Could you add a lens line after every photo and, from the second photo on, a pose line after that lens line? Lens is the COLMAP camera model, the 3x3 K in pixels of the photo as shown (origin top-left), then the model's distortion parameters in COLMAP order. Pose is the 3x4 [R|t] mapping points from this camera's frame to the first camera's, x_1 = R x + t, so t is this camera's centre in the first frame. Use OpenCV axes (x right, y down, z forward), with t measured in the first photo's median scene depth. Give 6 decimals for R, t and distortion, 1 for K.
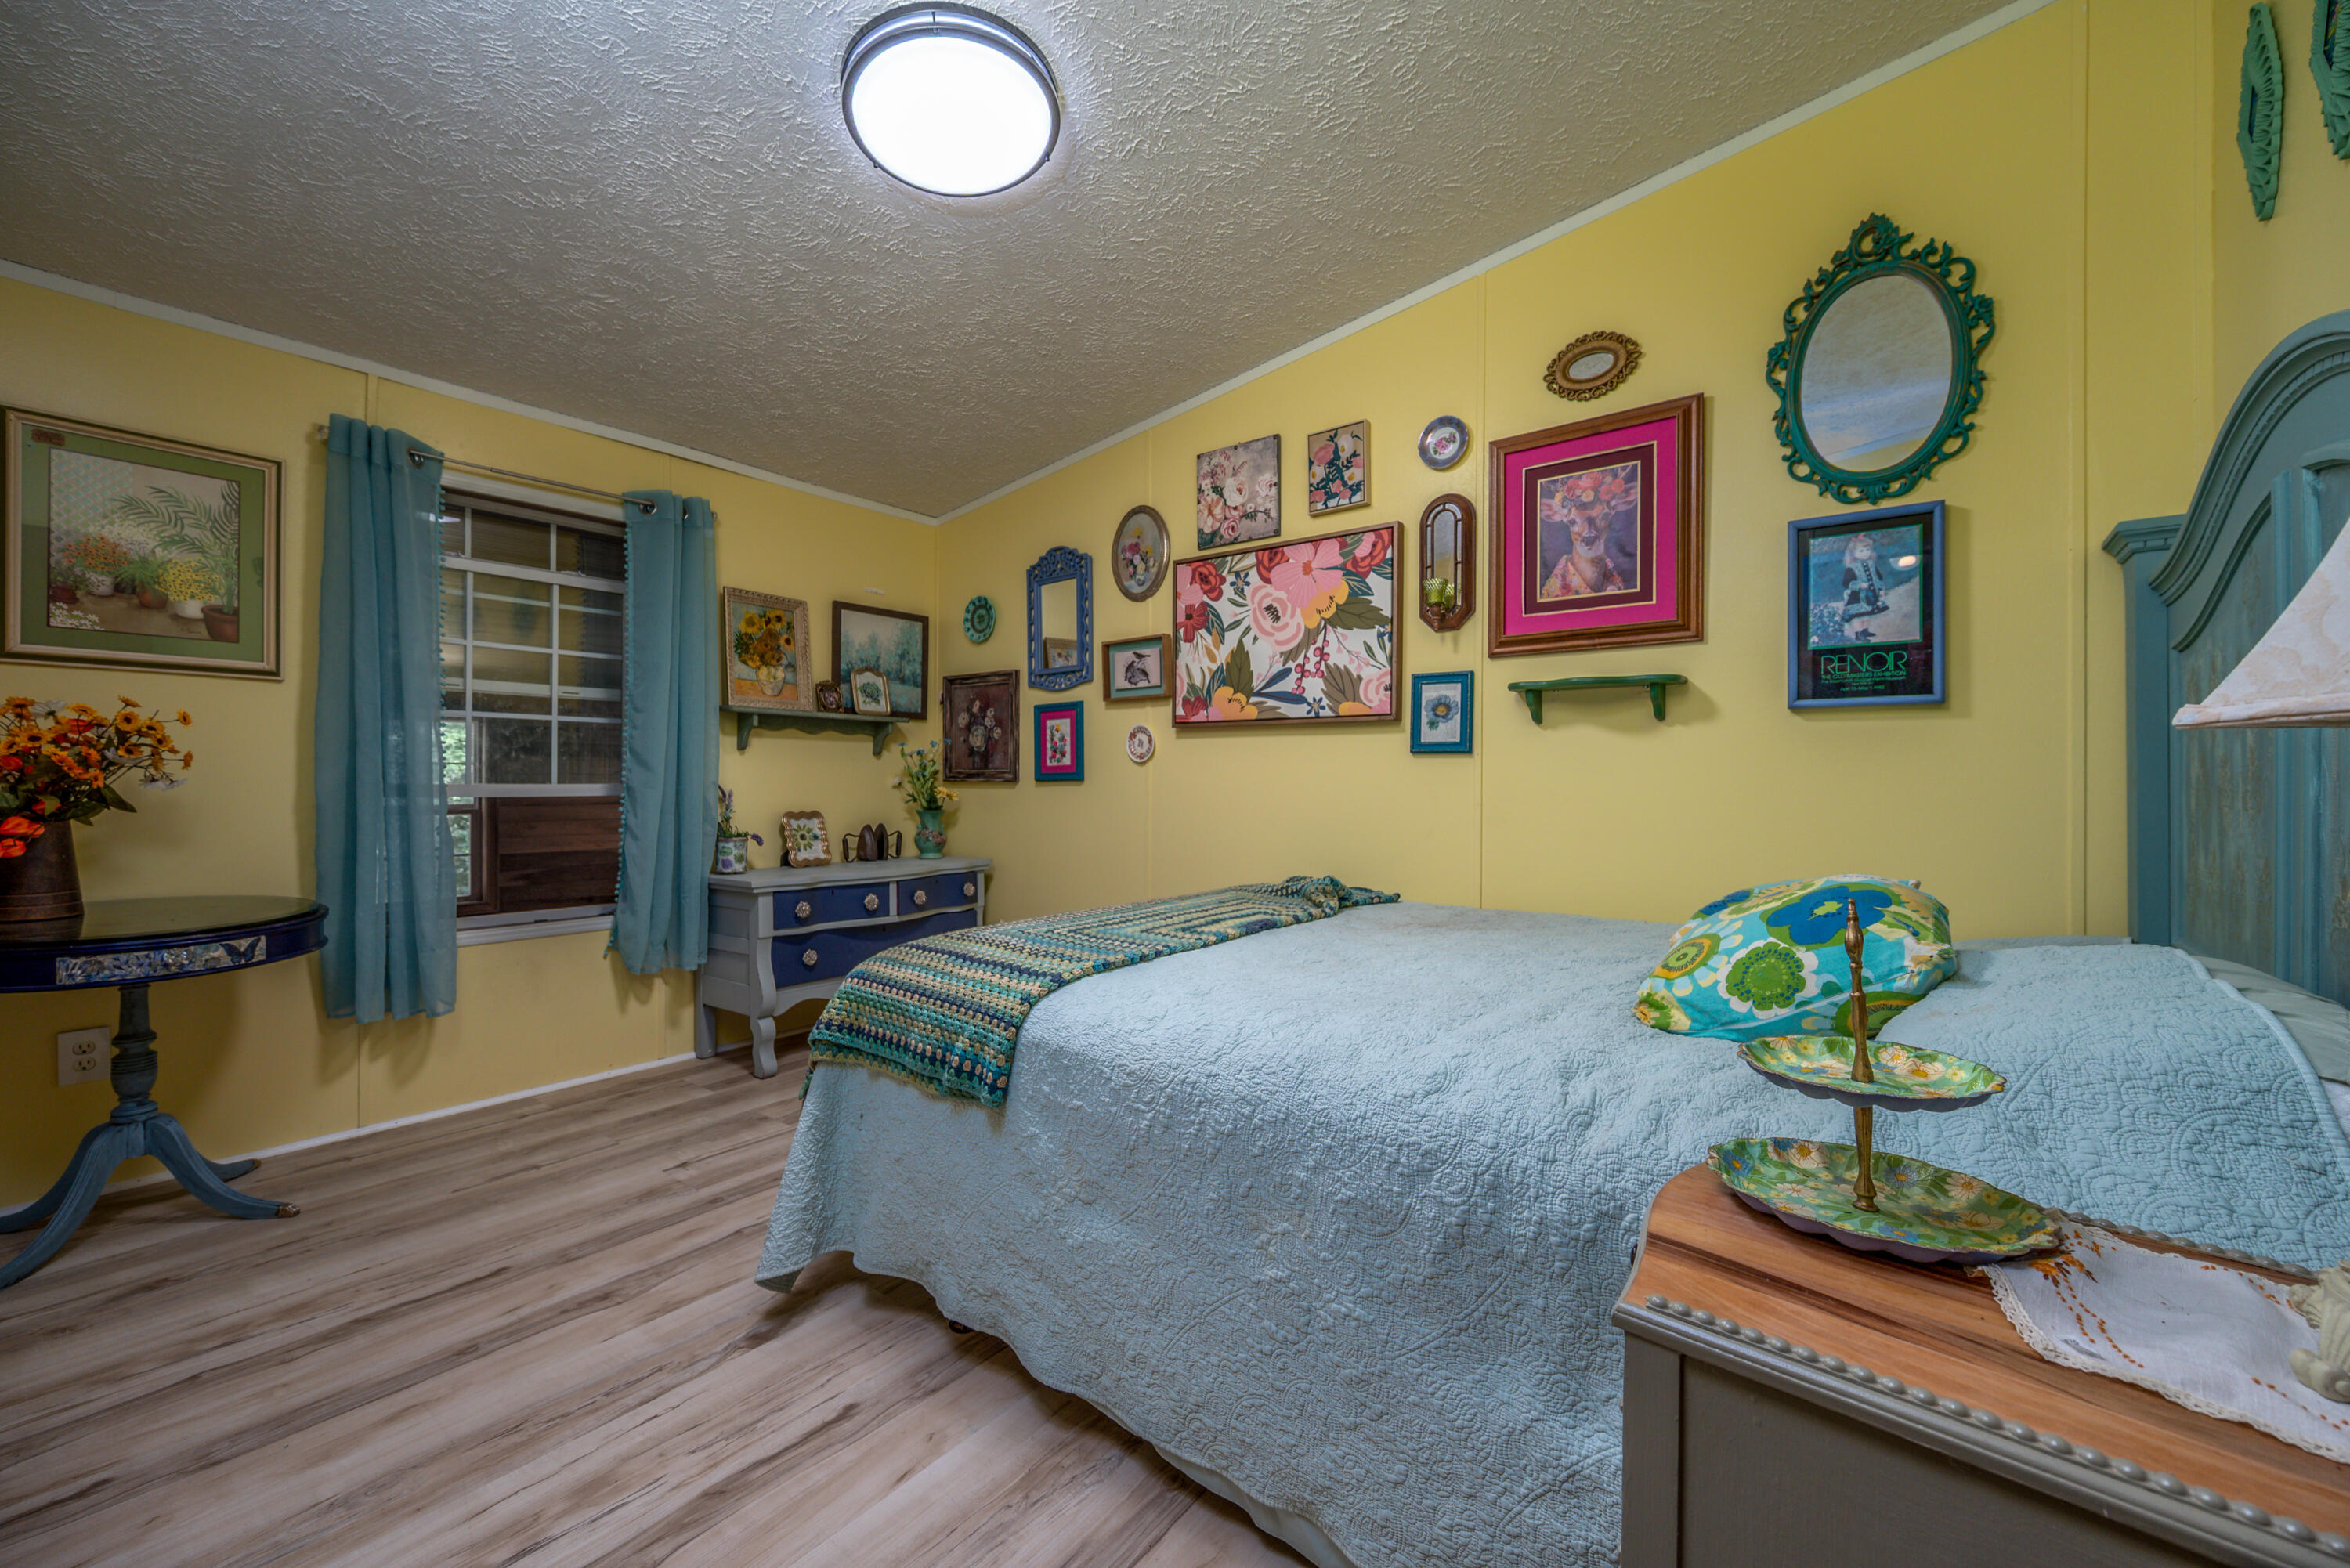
lens RADIAL K [[923.3, 0, 1170.5], [0, 923.3, 780.2], [0, 0, 1]] dist [-0.001216, 0.000054]
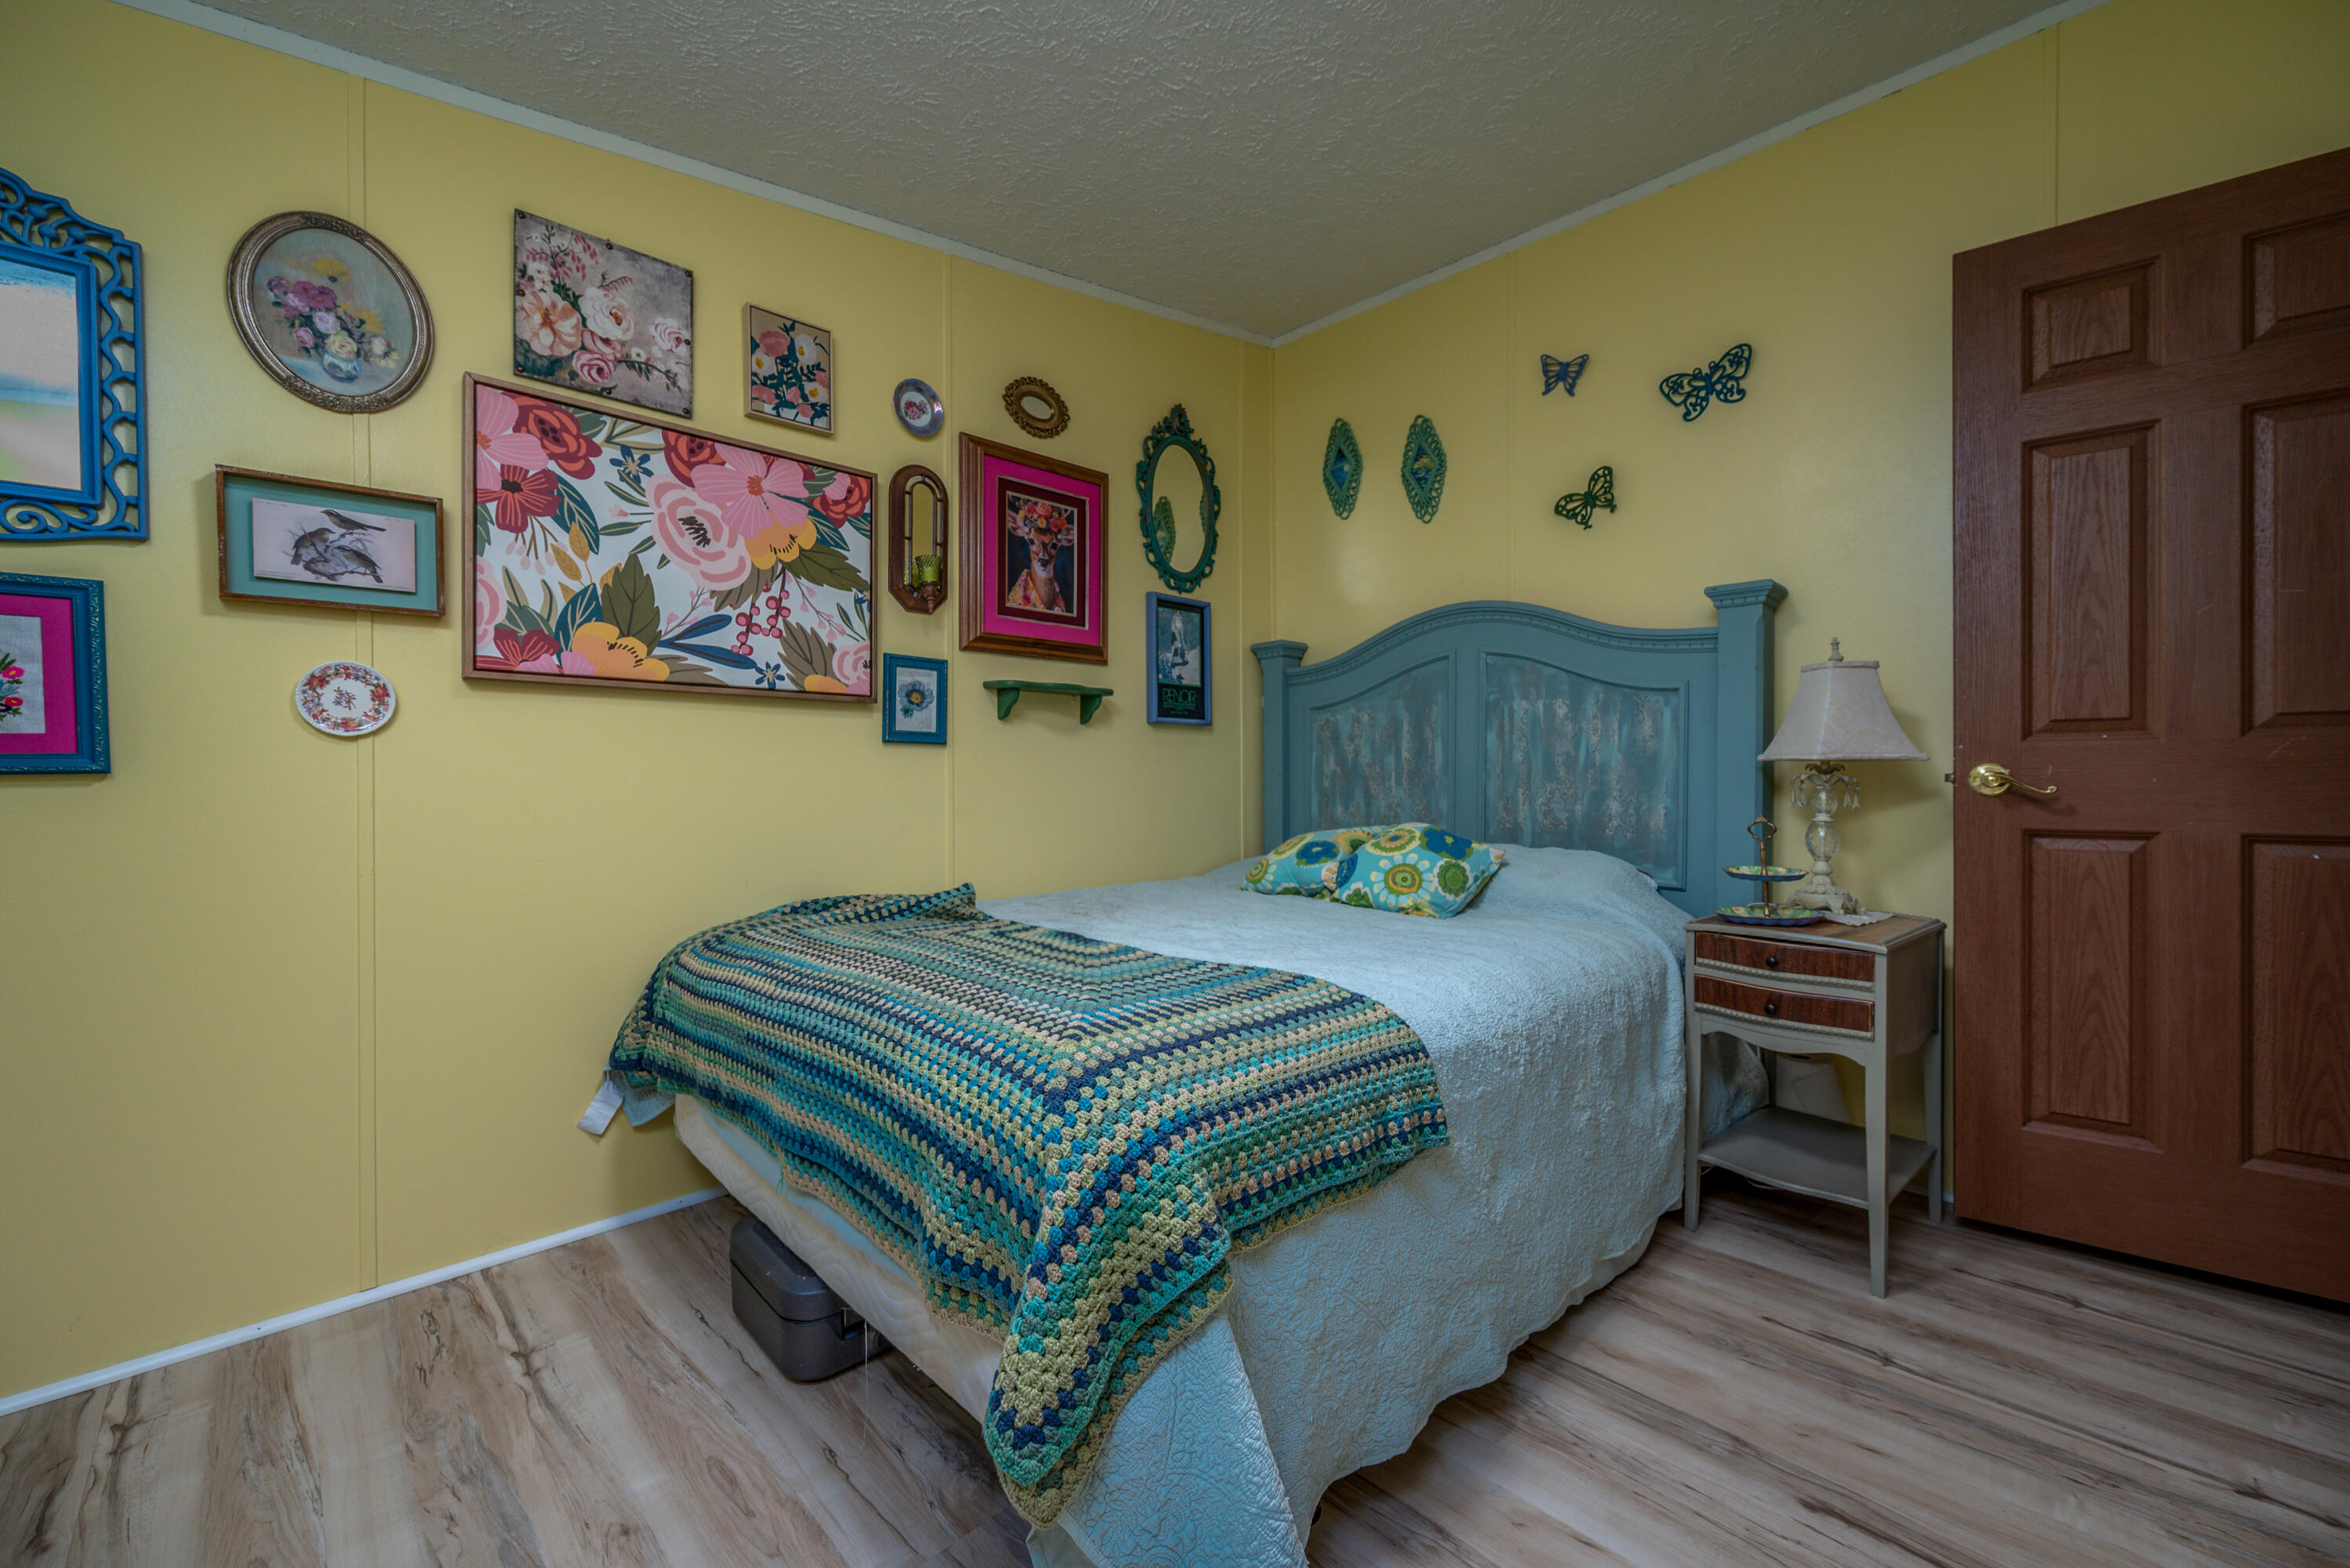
lens RADIAL K [[923.3, 0, 1180.7], [0, 923.3, 783.0], [0, 0, 1]] dist [-0.001216, 0.000054]
pose [[0.123303, -0.013441, 0.992278, -0.555450], [-0.001790, 0.999904, 0.013767, -0.002498], [-0.992367, -0.003473, 0.123267, 0.578817]]
